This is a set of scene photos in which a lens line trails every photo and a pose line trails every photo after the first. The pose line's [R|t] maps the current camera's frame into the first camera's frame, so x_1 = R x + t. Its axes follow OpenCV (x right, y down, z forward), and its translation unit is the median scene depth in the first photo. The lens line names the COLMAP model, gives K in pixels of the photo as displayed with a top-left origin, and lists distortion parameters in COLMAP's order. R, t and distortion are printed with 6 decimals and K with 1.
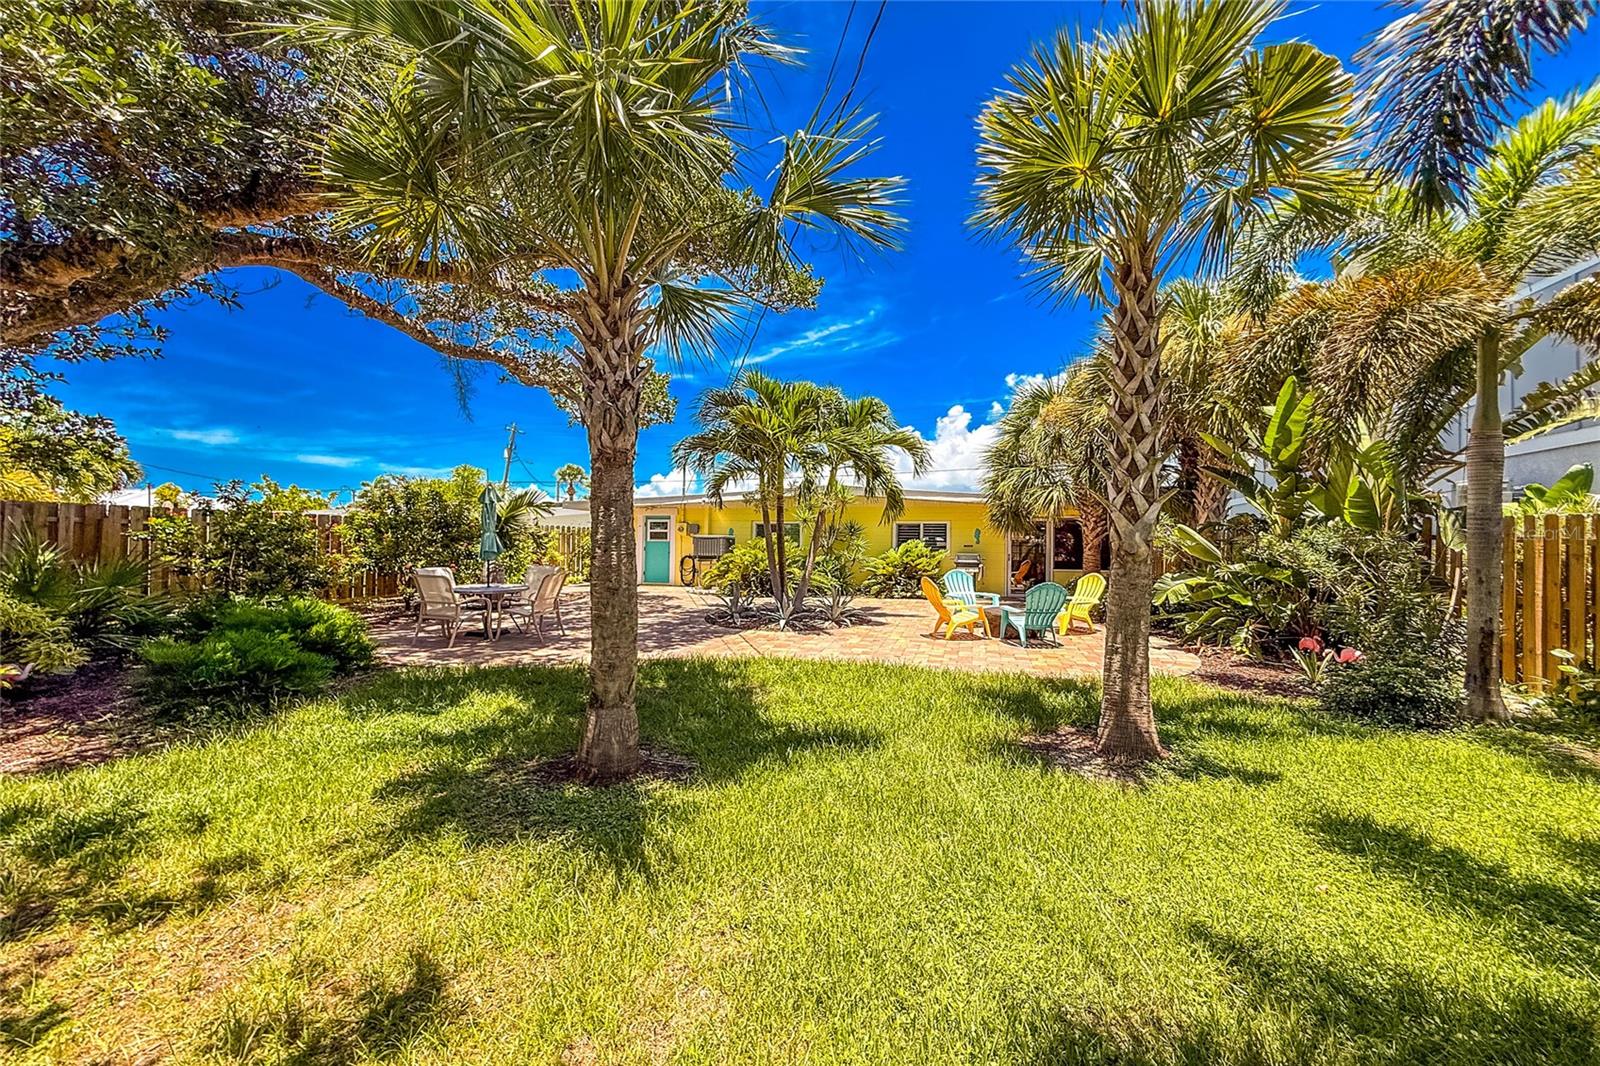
lens RADIAL K [[647.6, 0, 800.0], [0, 647.6, 533.0], [0, 0, 1]] dist [-0.001894, -0.000157]
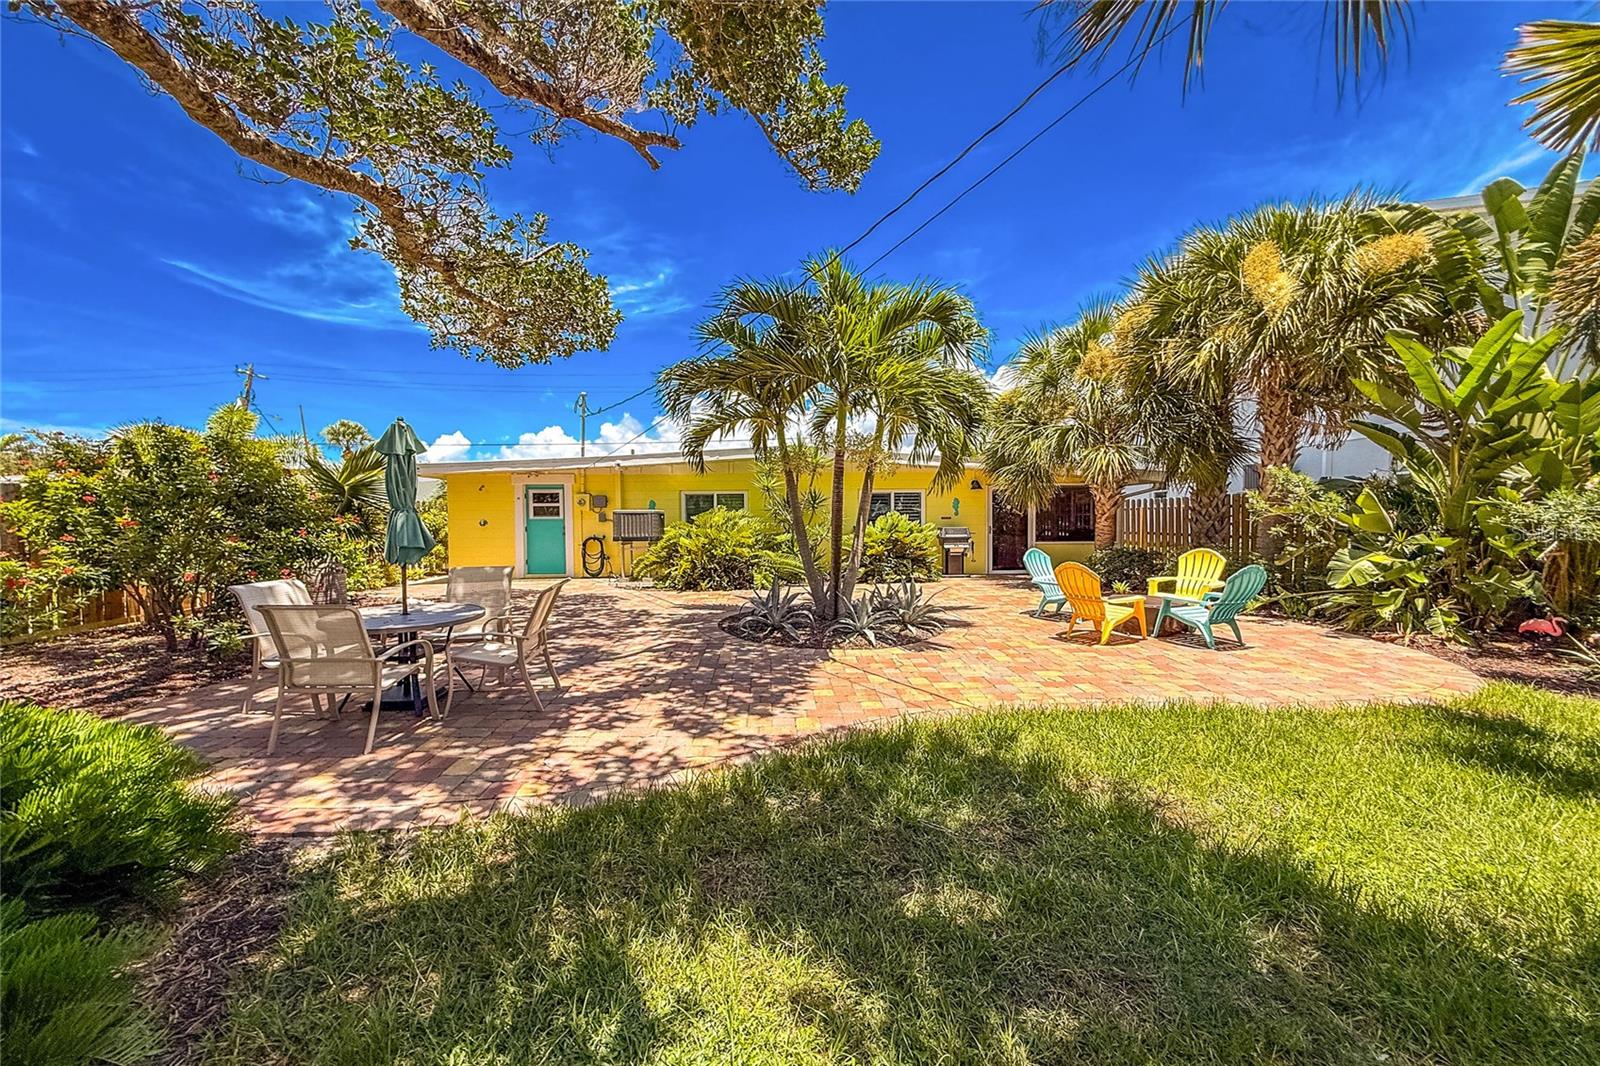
lens RADIAL K [[647.6, 0, 800.0], [0, 647.6, 533.0], [0, 0, 1]] dist [-0.001894, -0.000157]
pose [[0.950363, -0.025744, 0.310076, -0.237831], [0.011810, 0.998838, 0.046733, -0.002927], [-0.310919, -0.040752, 0.949562, 0.281190]]
